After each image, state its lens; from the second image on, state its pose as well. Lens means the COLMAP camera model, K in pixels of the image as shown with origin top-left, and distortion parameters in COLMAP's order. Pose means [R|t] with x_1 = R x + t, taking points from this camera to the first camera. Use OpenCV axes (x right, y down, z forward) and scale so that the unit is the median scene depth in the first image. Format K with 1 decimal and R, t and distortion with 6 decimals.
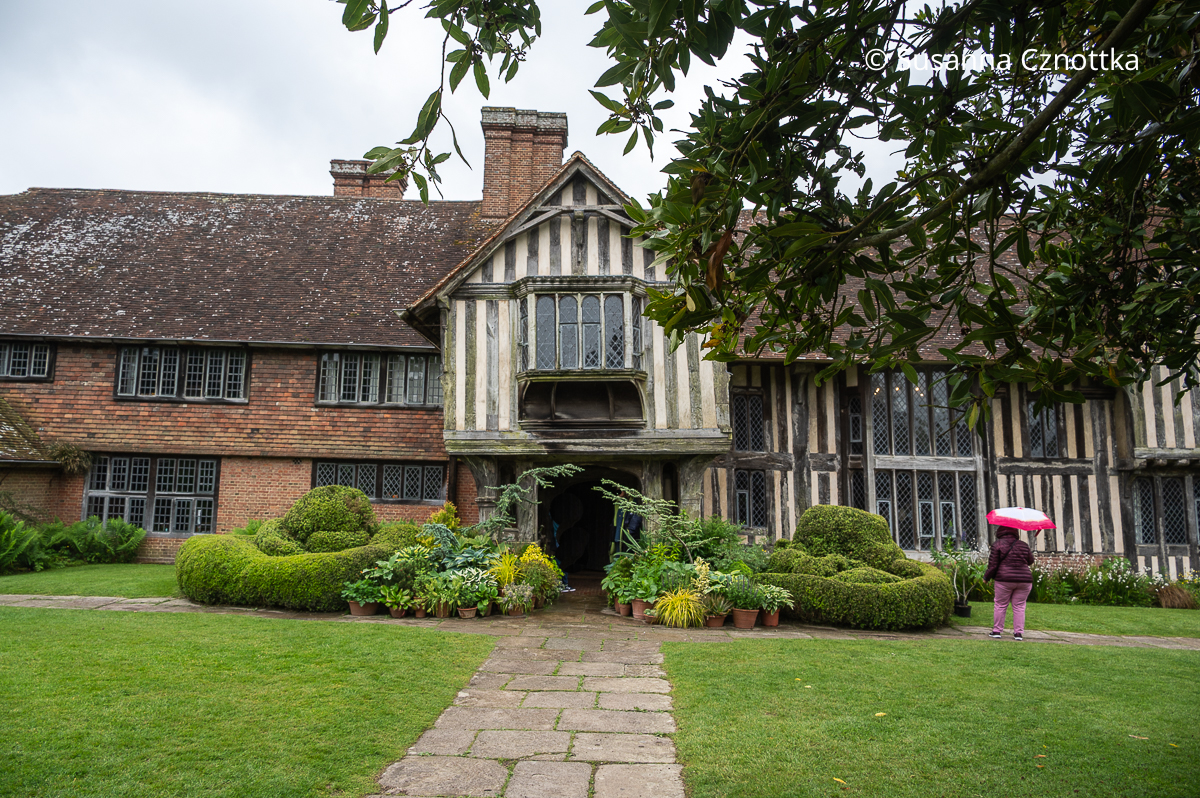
lens RADIAL K [[831.0, 0, 572.0], [0, 831.0, 400.9], [0, 0, 1]] dist [0.002827, -0.001831]
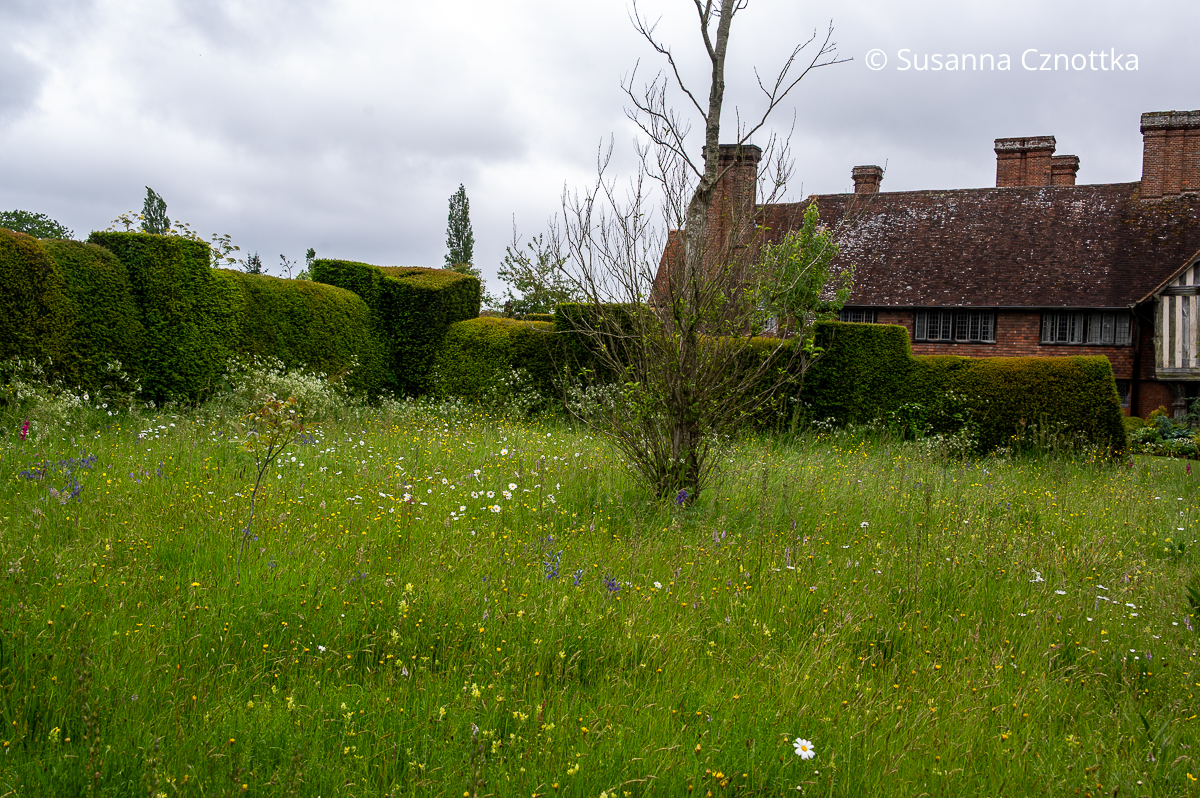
lens RADIAL K [[1092.2, 0, 600.3], [0, 1092.2, 414.6], [0, 0, 1]] dist [0.011074, -0.003841]
pose [[0.904600, 0.021383, -0.425724, -0.166578], [0.036442, 0.991205, 0.127221, -0.156413], [0.424700, -0.130598, 0.895865, -1.254125]]
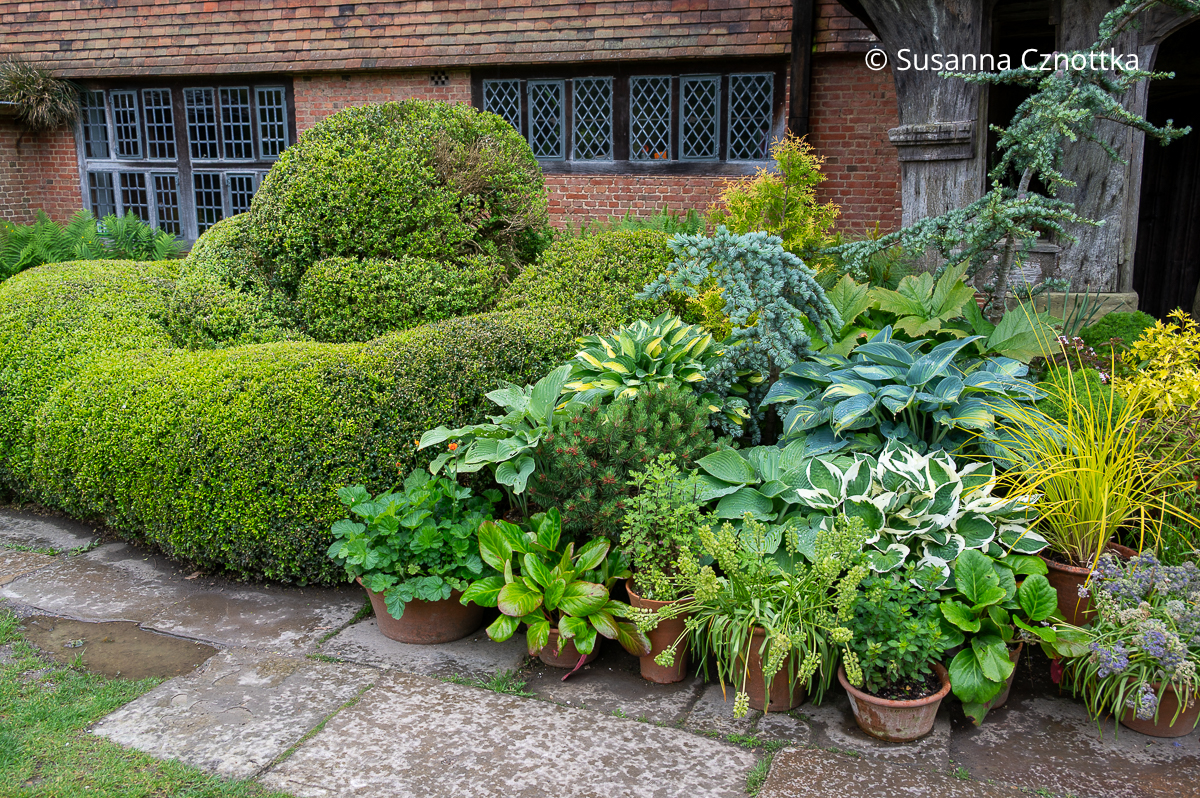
lens RADIAL K [[1092.2, 0, 600.3], [0, 1092.2, 414.6], [0, 0, 1]] dist [0.011074, -0.003841]
pose [[0.951496, 0.046177, -0.304176, -0.068155], [0.054098, 0.948157, 0.313164, 0.064327], [0.302868, -0.314429, 0.899670, 0.453039]]
